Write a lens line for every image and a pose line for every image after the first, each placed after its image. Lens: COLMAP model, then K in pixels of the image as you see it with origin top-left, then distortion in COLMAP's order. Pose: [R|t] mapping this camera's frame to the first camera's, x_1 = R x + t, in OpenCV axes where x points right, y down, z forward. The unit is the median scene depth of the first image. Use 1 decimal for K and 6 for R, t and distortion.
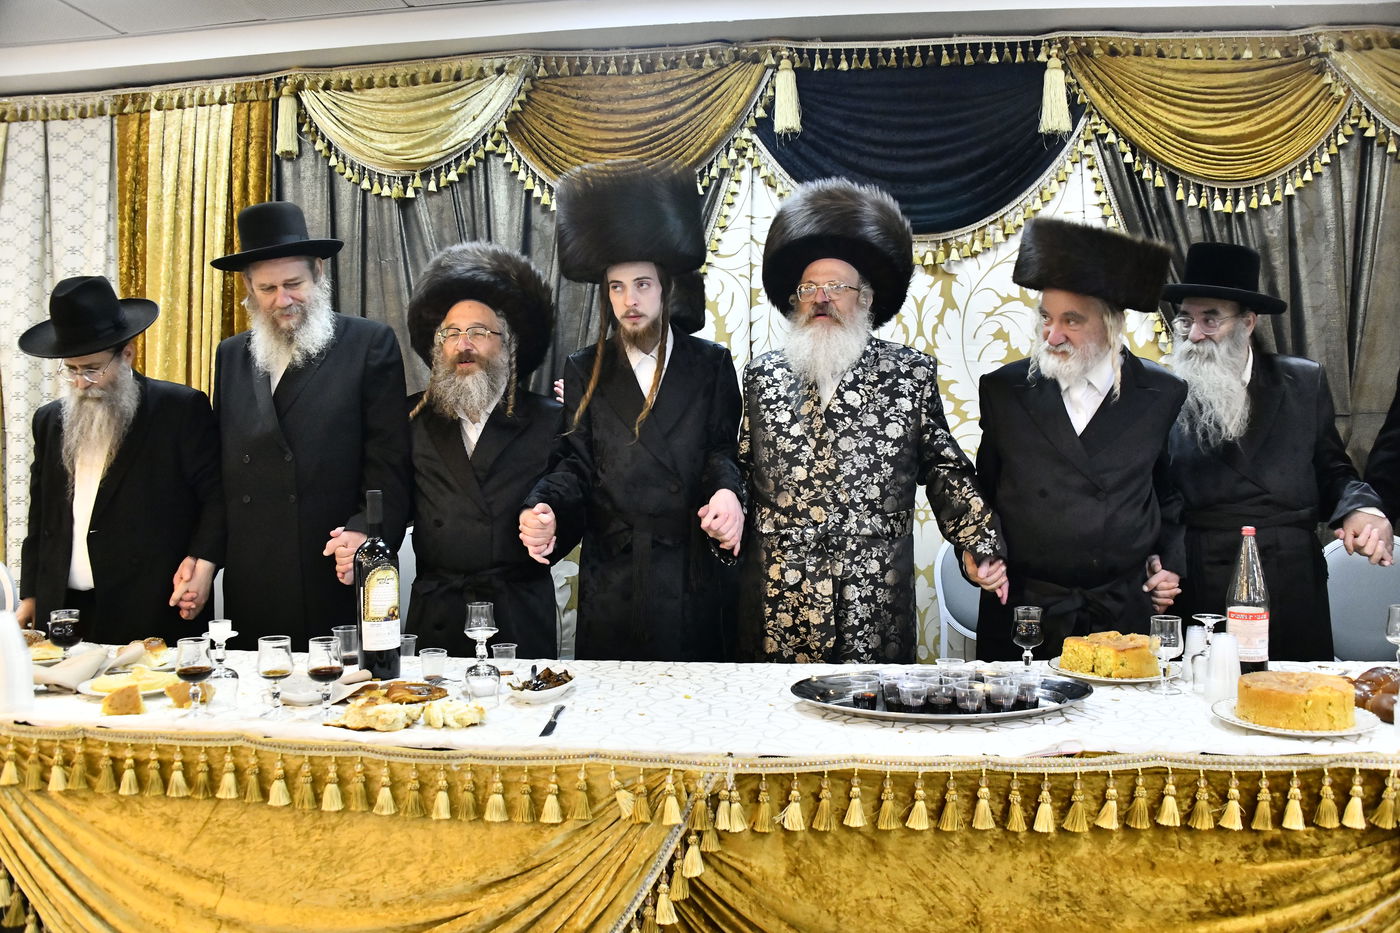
lens RADIAL K [[1086.8, 0, 699.8], [0, 1086.8, 489.5], [0, 0, 1]] dist [-0.151190, 0.078114]
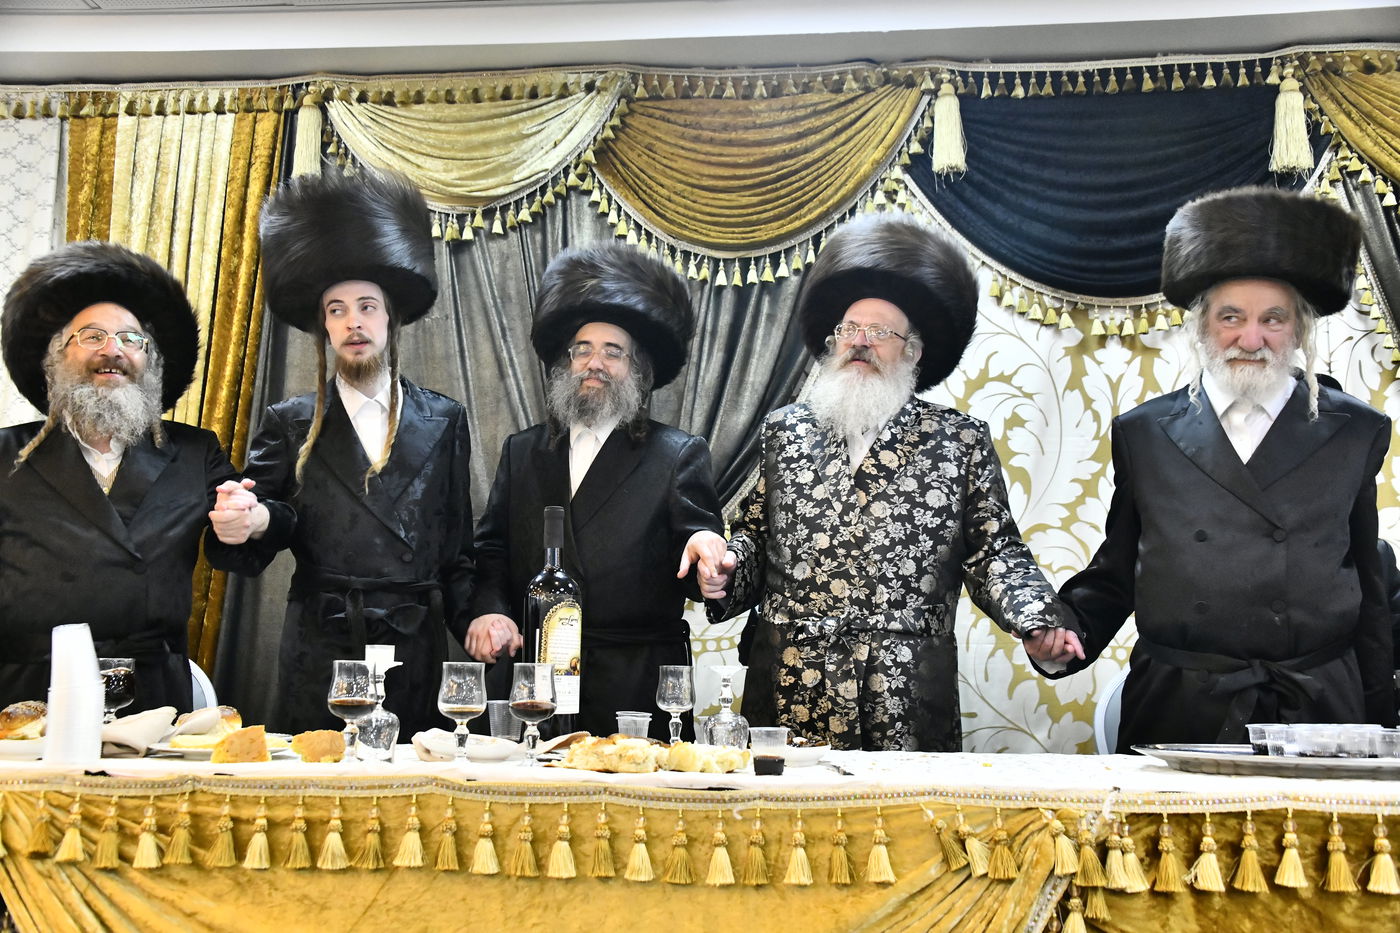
lens RADIAL K [[1410.0, 0, 697.3], [0, 1410.0, 505.0], [0, 0, 1]] dist [-0.051055, 0.238143]
pose [[0.999563, 0.023295, 0.018197, -0.119209], [-0.020083, 0.986884, -0.160179, 0.086685], [-0.021689, 0.159743, 0.986920, -0.005113]]
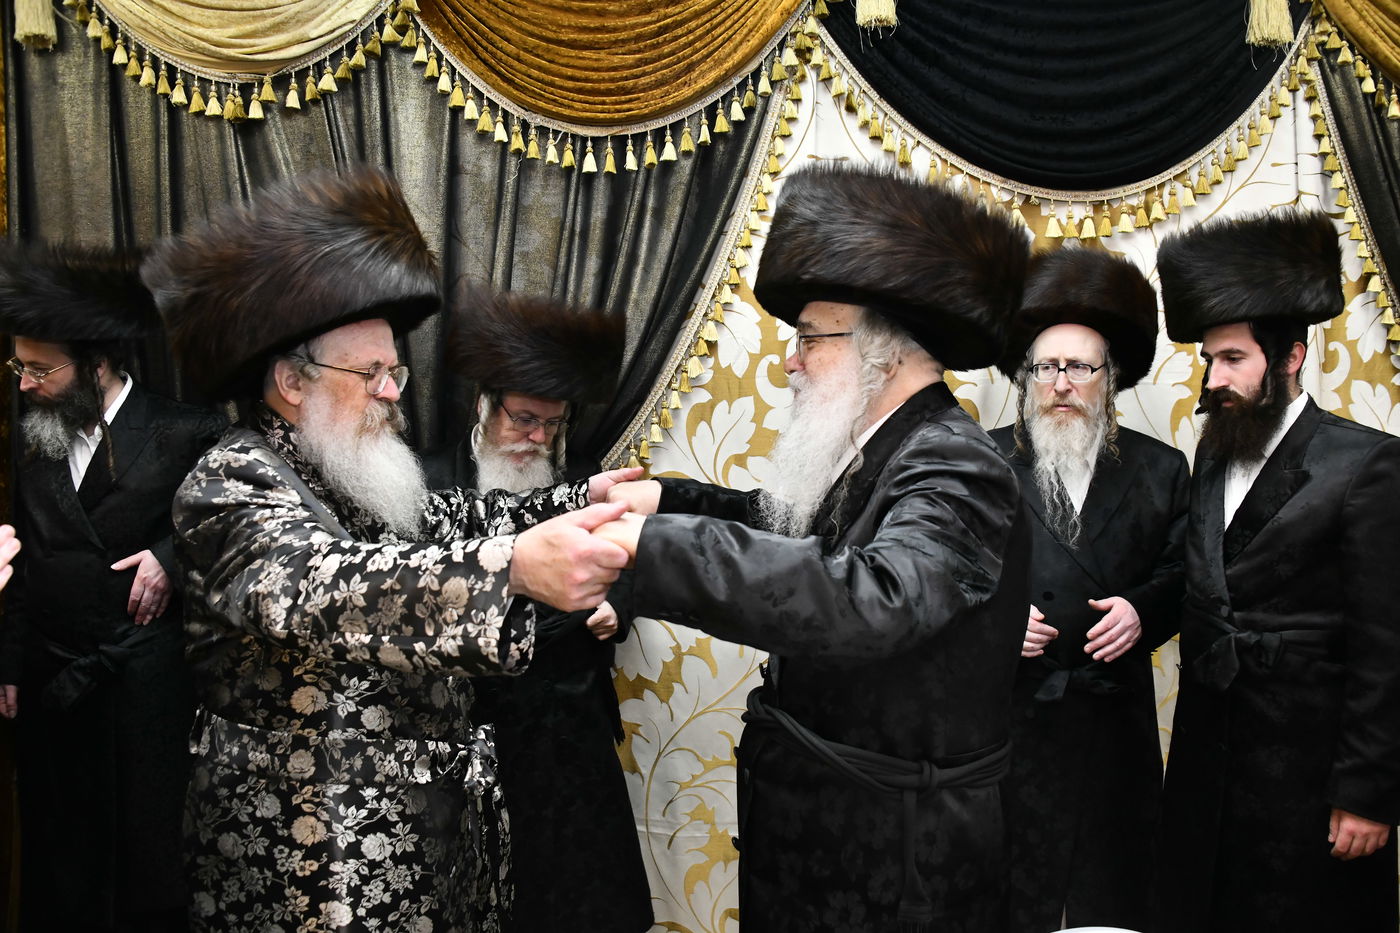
lens RADIAL K [[1086.8, 0, 699.8], [0, 1086.8, 489.5], [0, 0, 1]] dist [-0.151190, 0.078114]
pose [[0.987254, -0.028940, 0.156499, -0.125601], [0.023194, 0.998993, 0.038419, -0.083146], [-0.157453, -0.034299, 0.986931, 0.378918]]
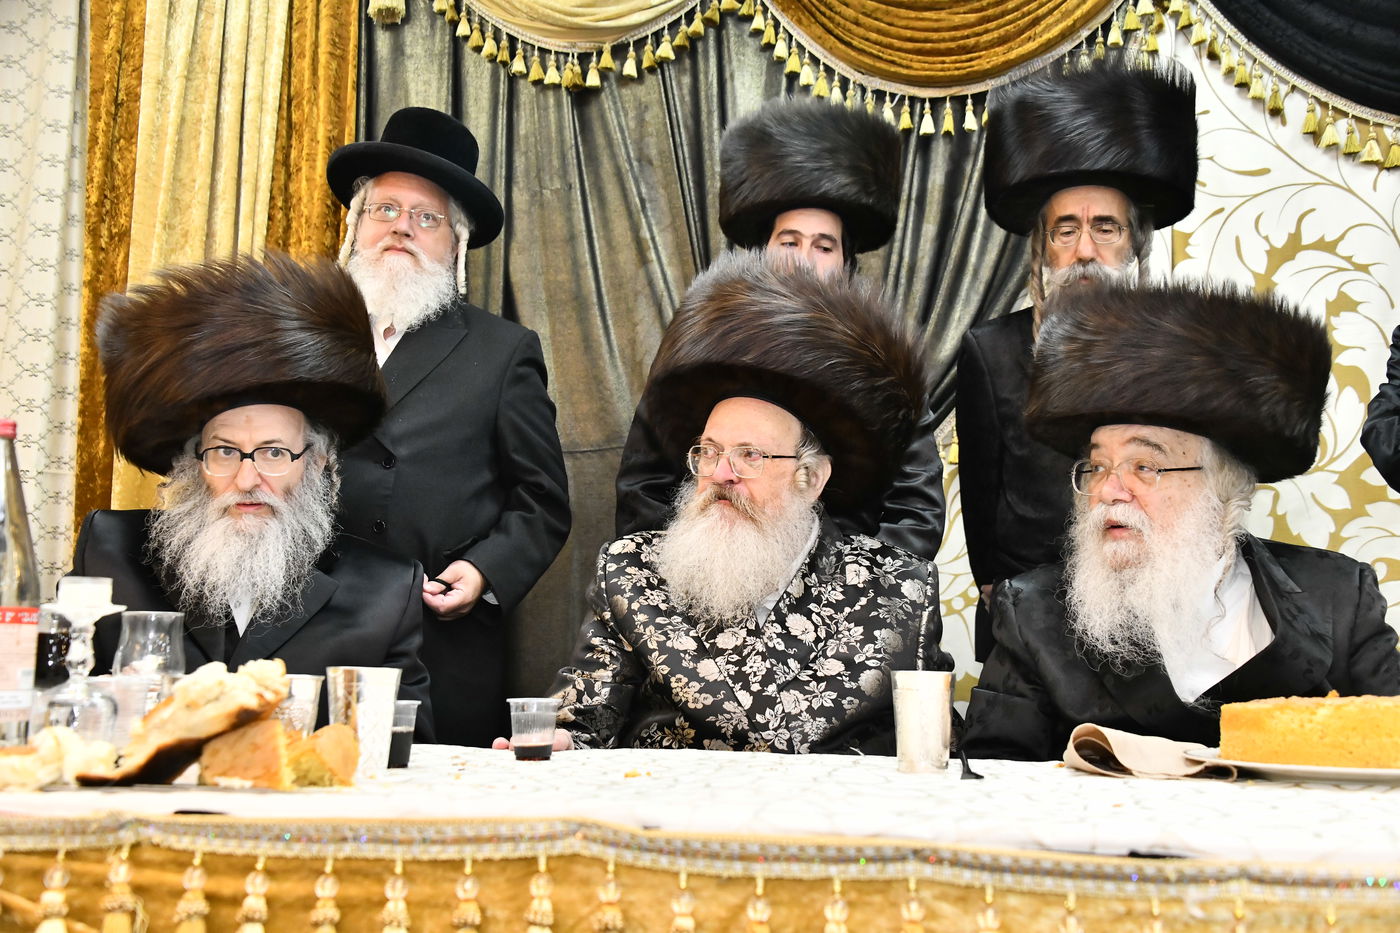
lens RADIAL K [[1507.4, 0, 699.5], [0, 1507.4, 490.8], [0, 0, 1]] dist [-0.006001, 0.265289]
pose [[0.997826, 0.016427, -0.063827, -0.156393], [-0.025804, 0.988501, -0.148996, 0.084601], [0.060646, 0.150319, 0.986776, 0.190373]]
